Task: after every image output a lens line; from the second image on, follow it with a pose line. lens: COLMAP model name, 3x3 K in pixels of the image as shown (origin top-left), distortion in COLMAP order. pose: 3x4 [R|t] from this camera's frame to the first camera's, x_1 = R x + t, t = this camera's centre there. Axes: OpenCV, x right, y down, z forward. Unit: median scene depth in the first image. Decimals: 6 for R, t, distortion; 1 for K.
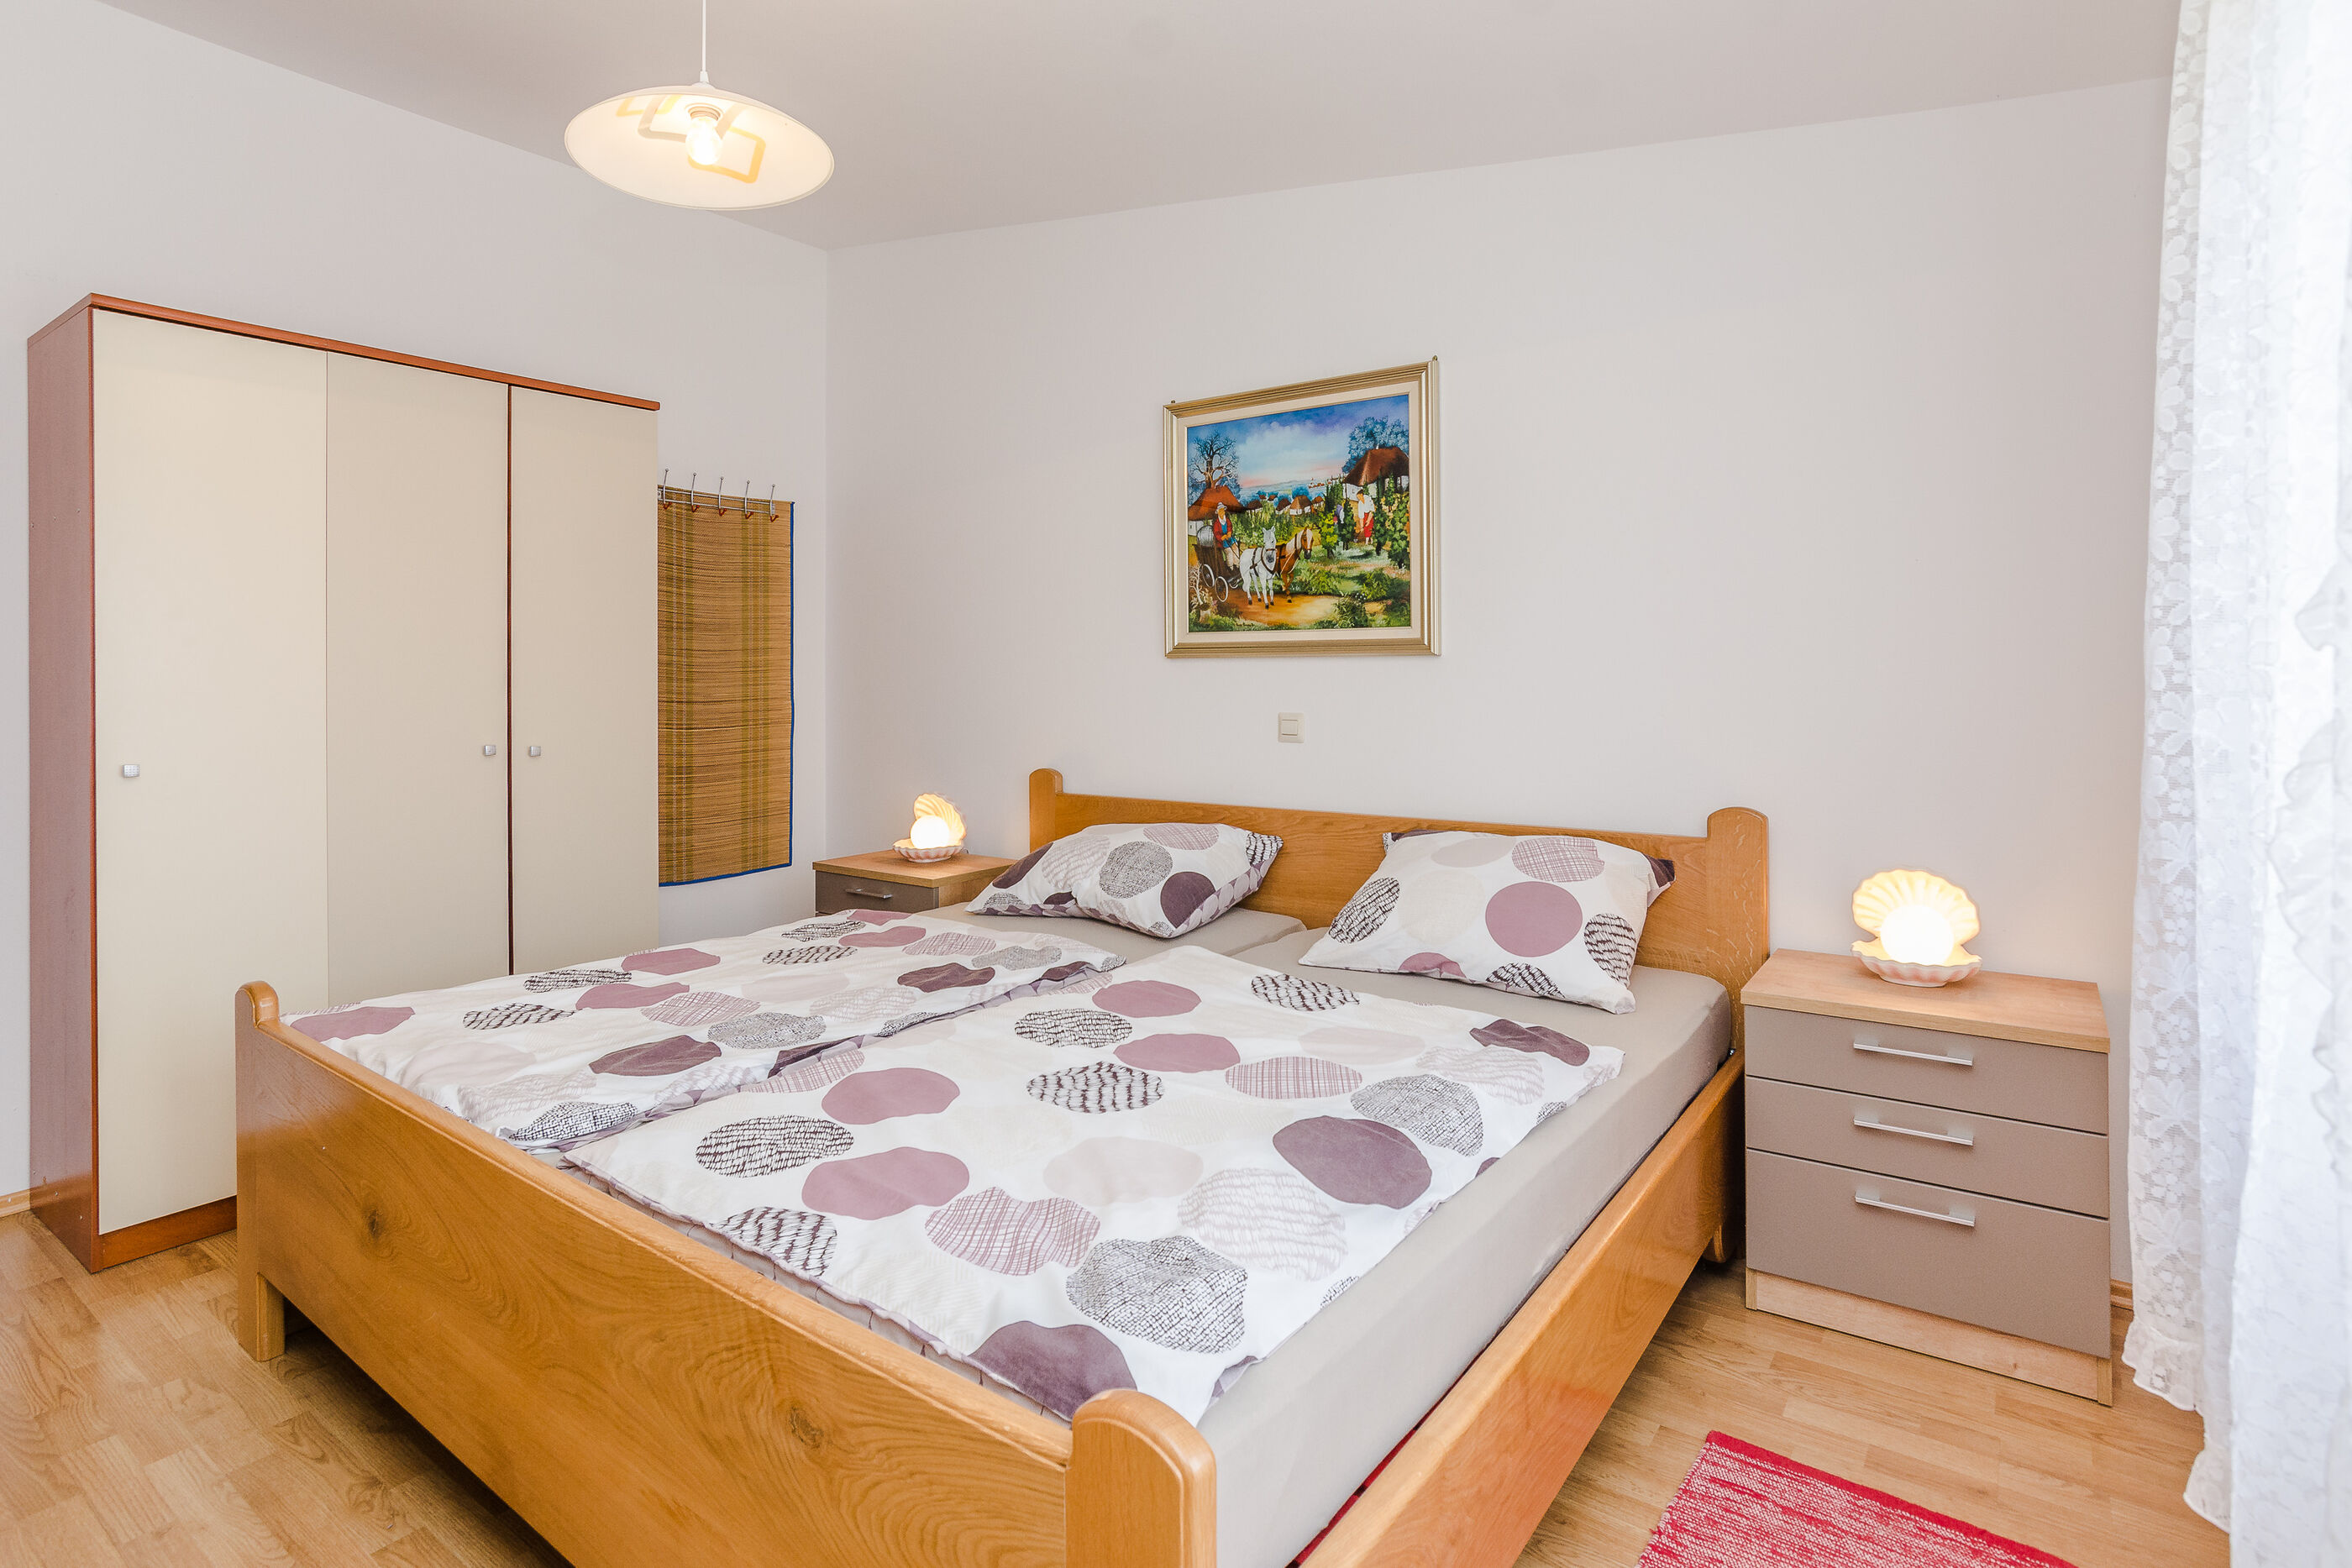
lens RADIAL K [[1207.0, 0, 1167.9], [0, 1207.0, 681.0], [0, 0, 1]] dist [0.040931, 0.001106]
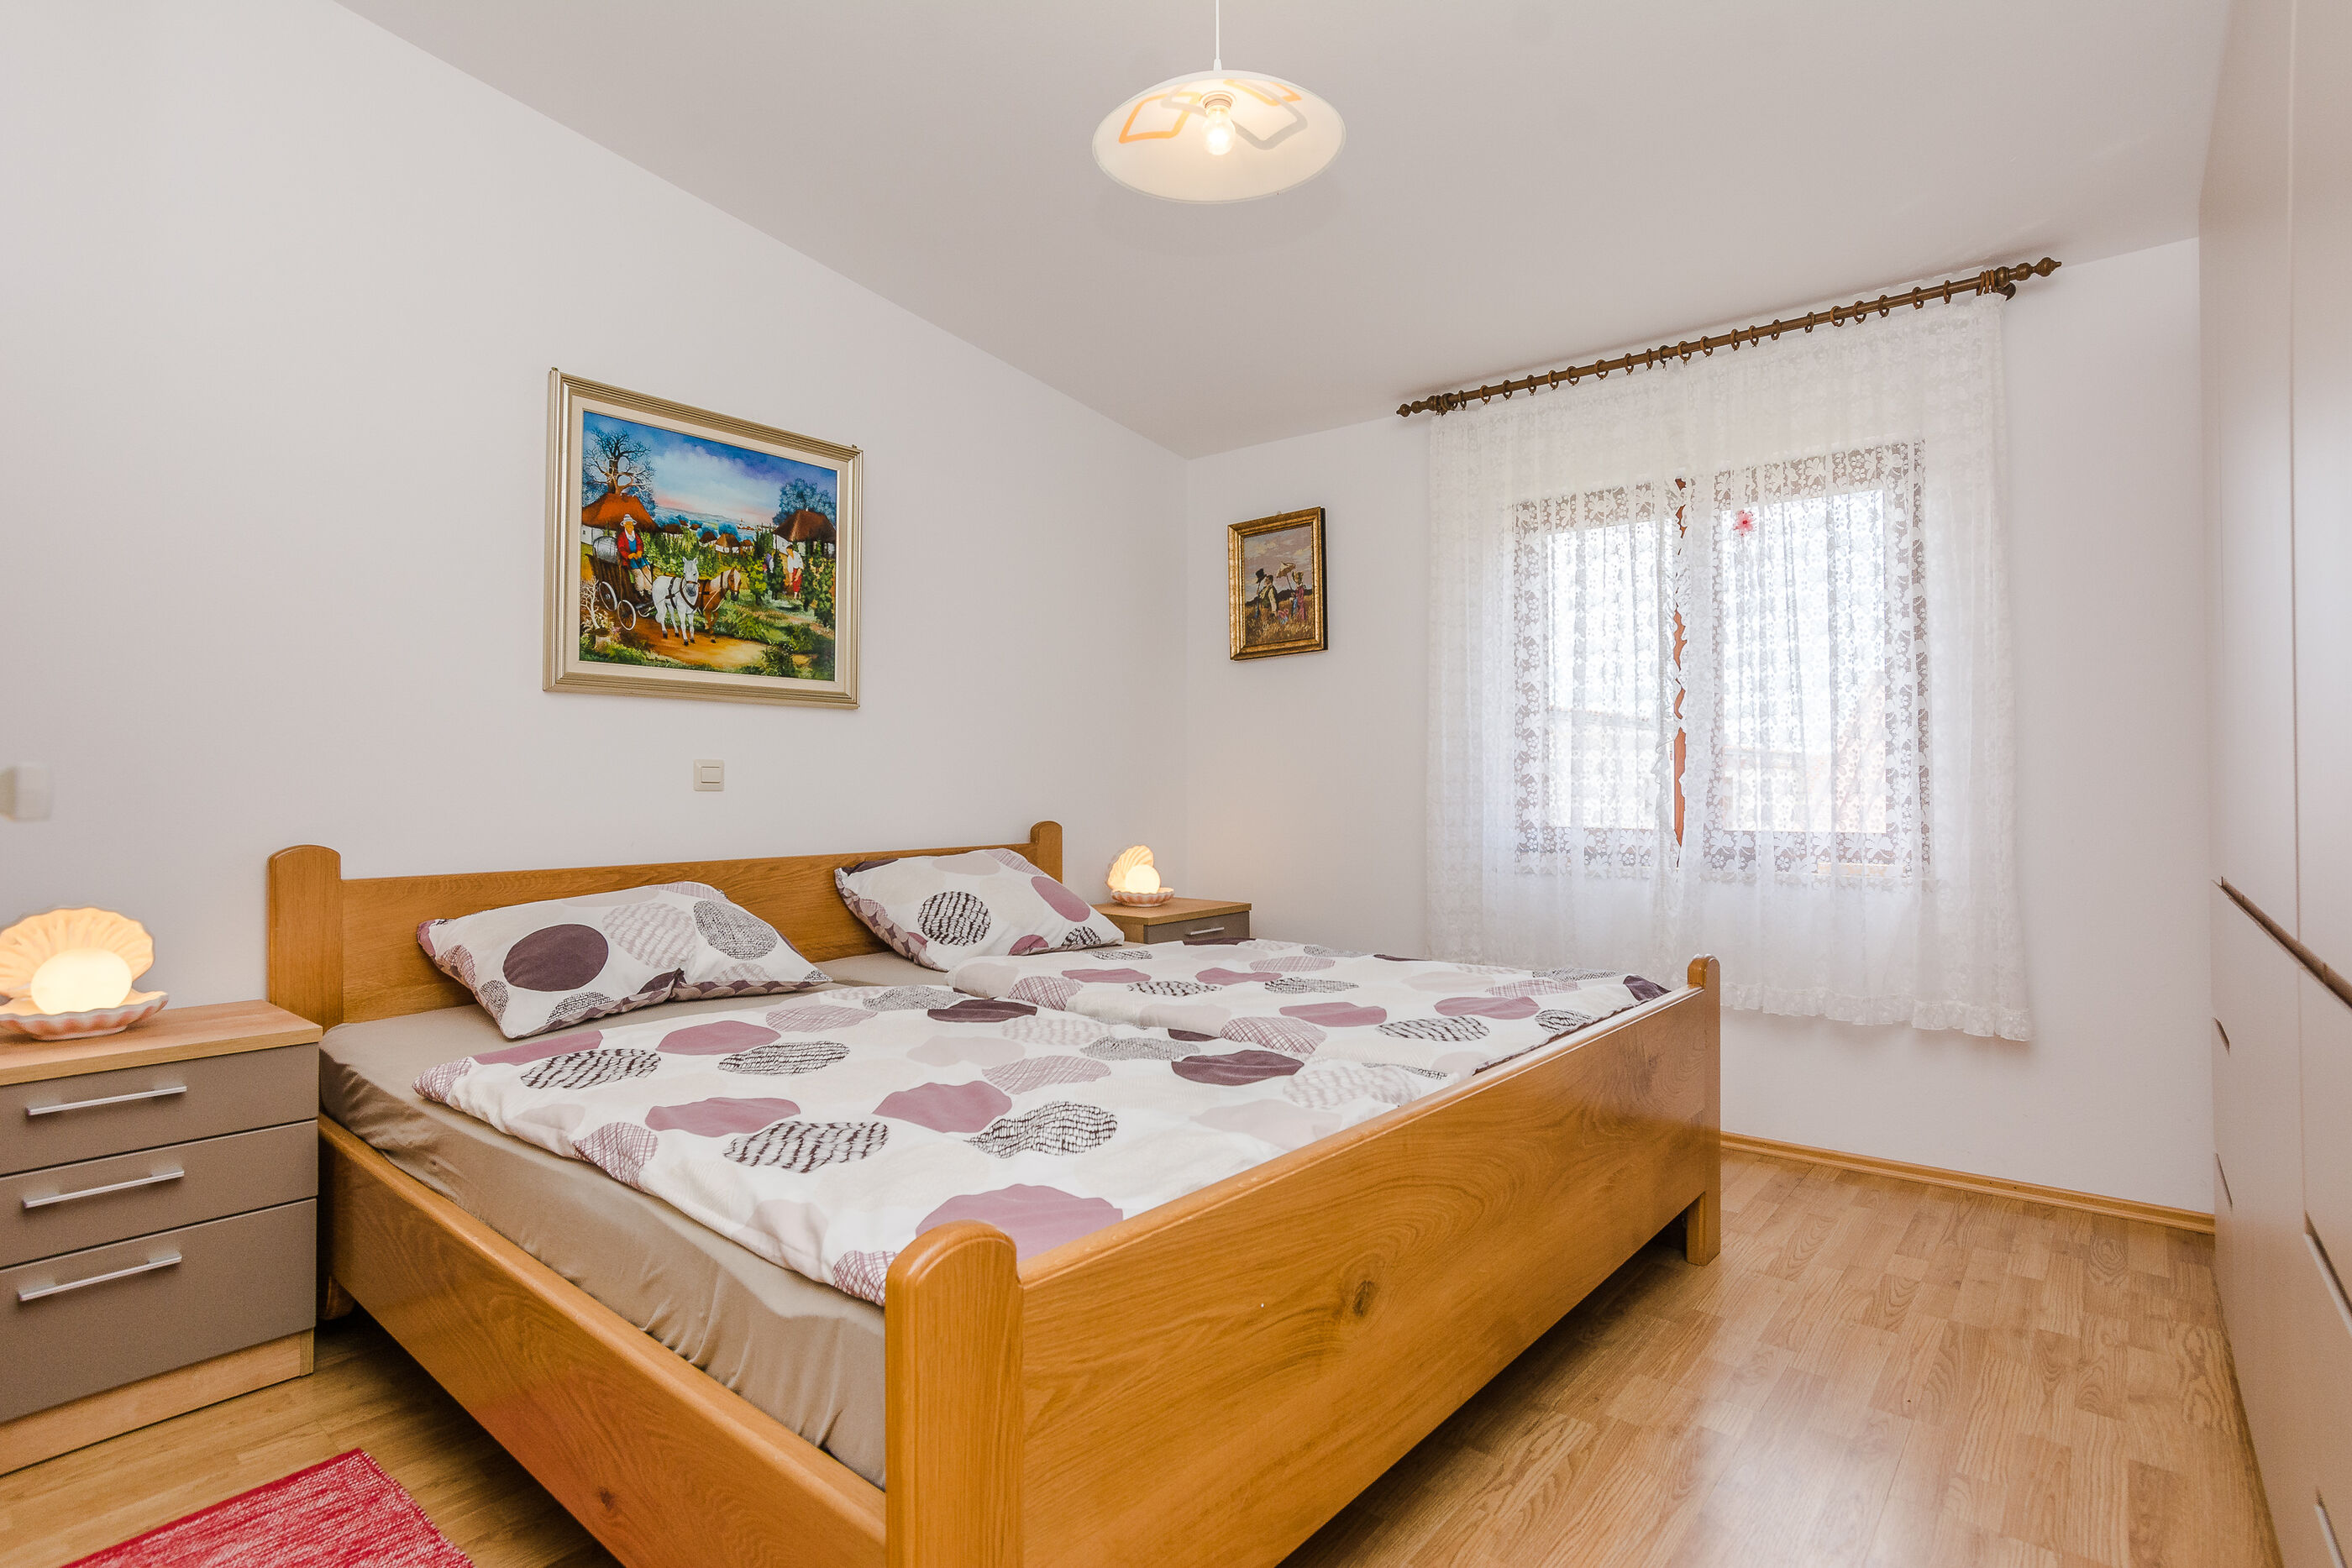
lens RADIAL K [[1207.0, 0, 1170.7], [0, 1207.0, 771.7], [0, 0, 1]] dist [0.040931, 0.001106]
pose [[0.077870, 0.024465, 0.996663, -0.820543], [0.016477, 0.999531, -0.025823, 0.066515], [-0.996827, 0.018433, 0.077430, 0.577756]]
